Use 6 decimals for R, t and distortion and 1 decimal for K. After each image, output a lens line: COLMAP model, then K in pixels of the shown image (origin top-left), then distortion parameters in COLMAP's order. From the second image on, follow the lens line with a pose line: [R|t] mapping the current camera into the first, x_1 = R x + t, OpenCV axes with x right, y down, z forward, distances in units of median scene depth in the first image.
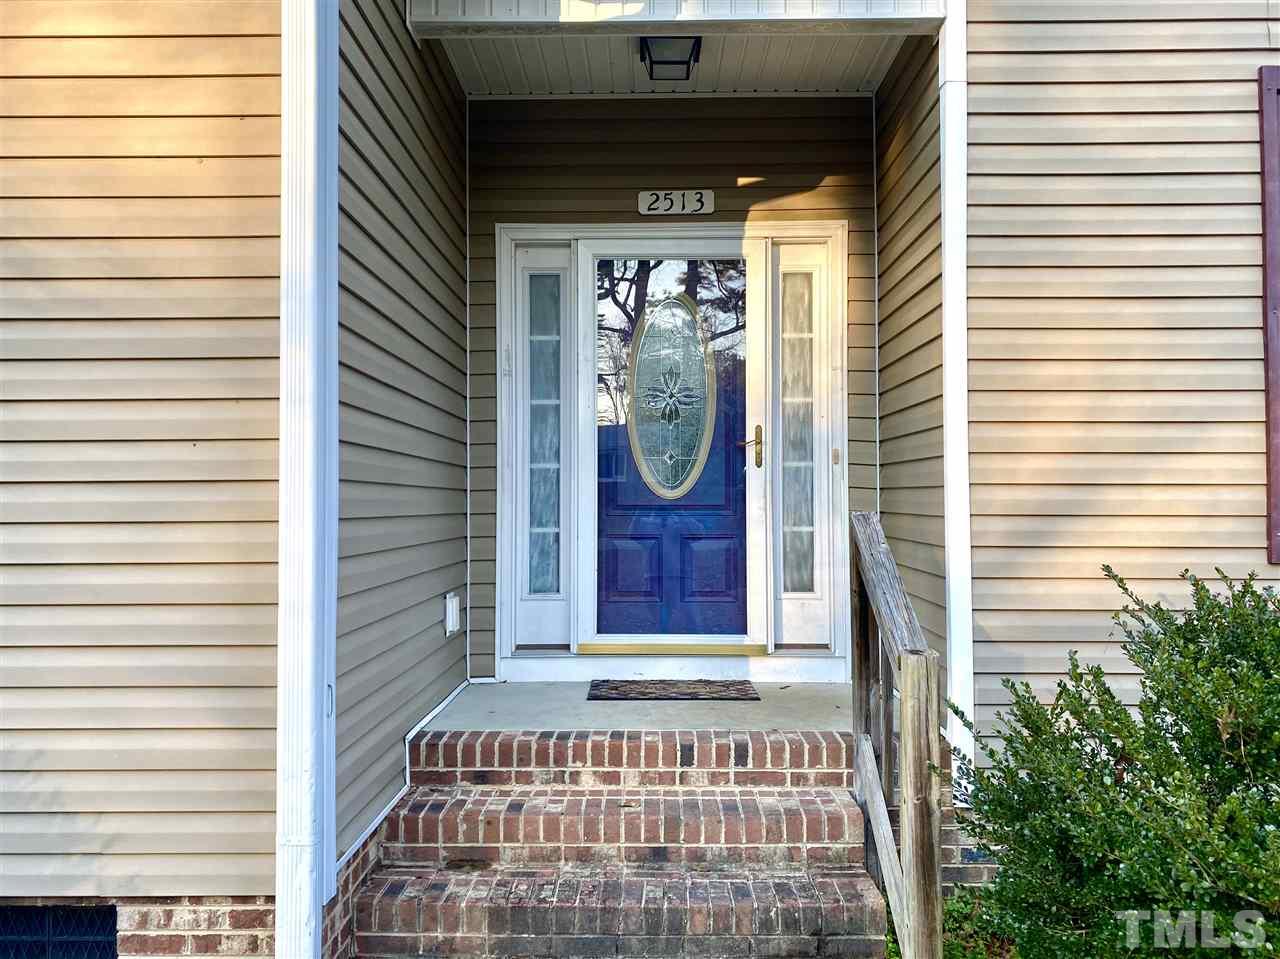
lens RADIAL K [[982.5, 0, 641.8], [0, 982.5, 458.3], [0, 0, 1]] dist [0.087661, -0.100773]
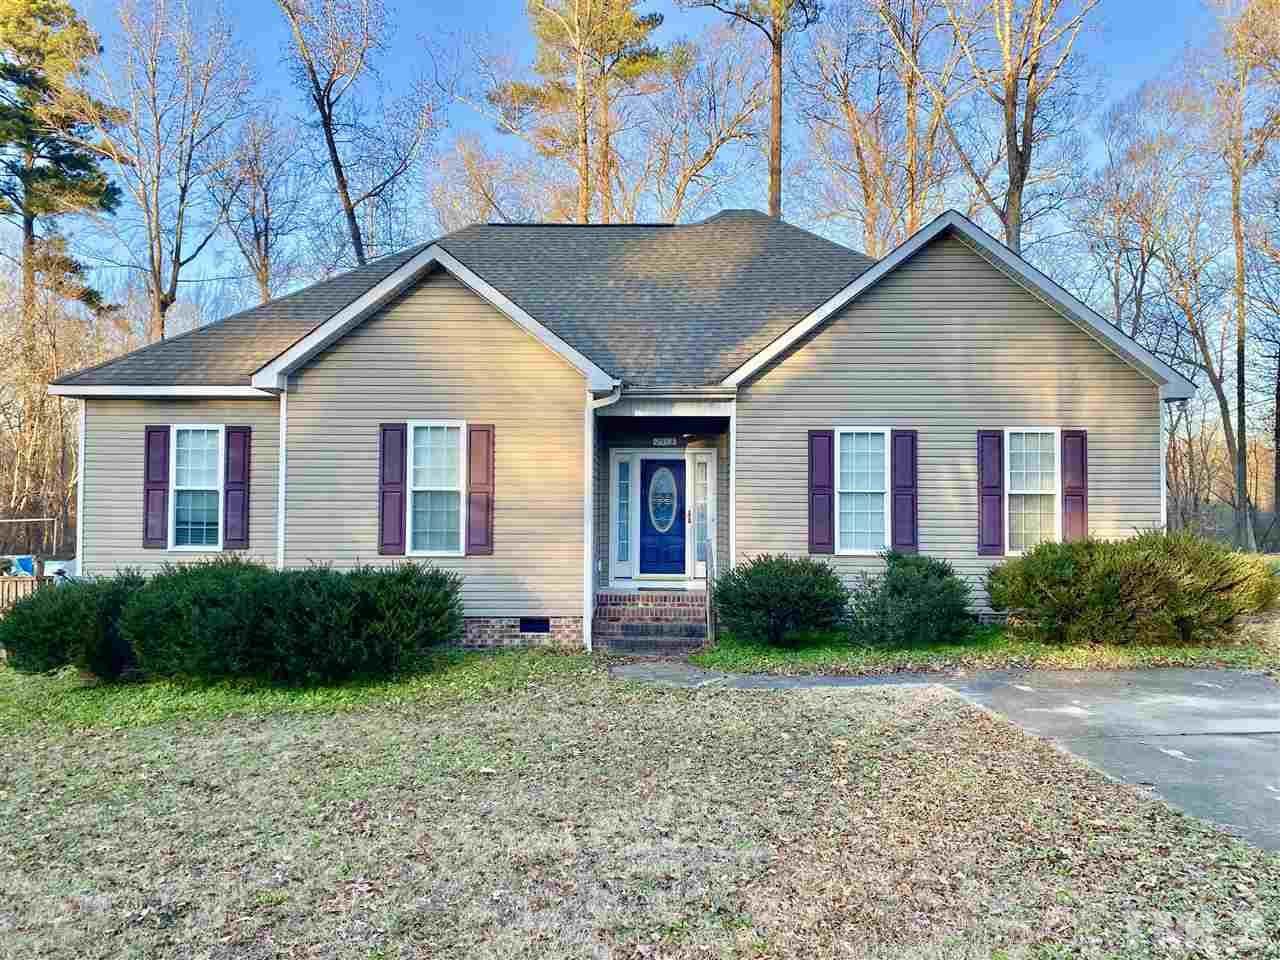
lens RADIAL K [[982.5, 0, 641.8], [0, 982.5, 458.8], [0, 0, 1]] dist [0.087661, -0.100773]
pose [[0.999968, 0.007358, -0.003011, -0.031583], [-0.007353, 0.999971, 0.001980, -0.212901], [0.003026, -0.001958, 0.999994, -2.288342]]
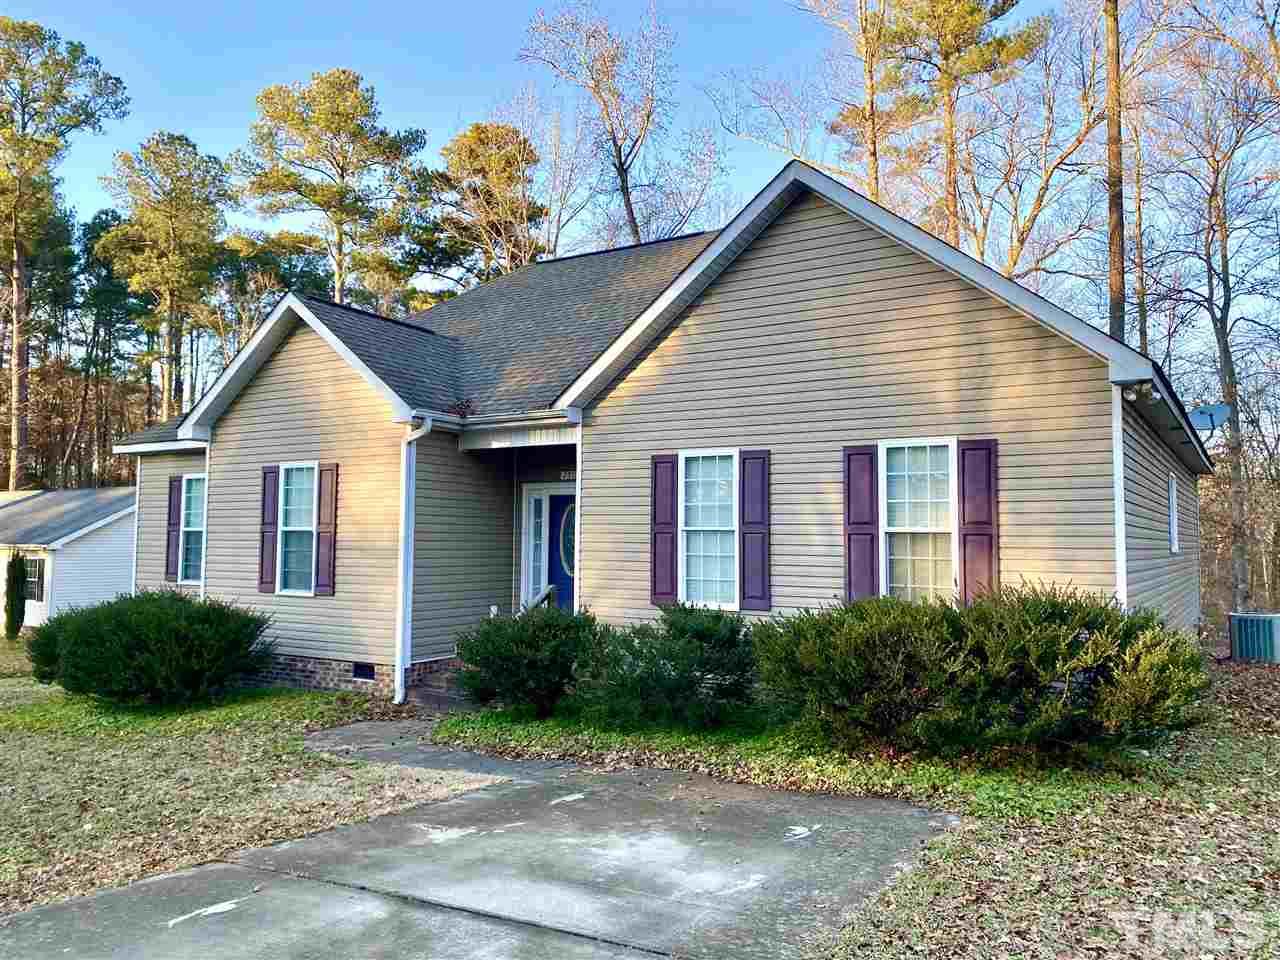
lens RADIAL K [[982.5, 0, 641.8], [0, 982.5, 458.8], [0, 0, 1]] dist [0.087661, -0.100773]
pose [[0.851990, -0.033878, -0.522462, 1.769306], [0.013508, 0.998994, -0.042751, -0.184196], [0.523385, 0.029366, 0.851590, -1.396682]]
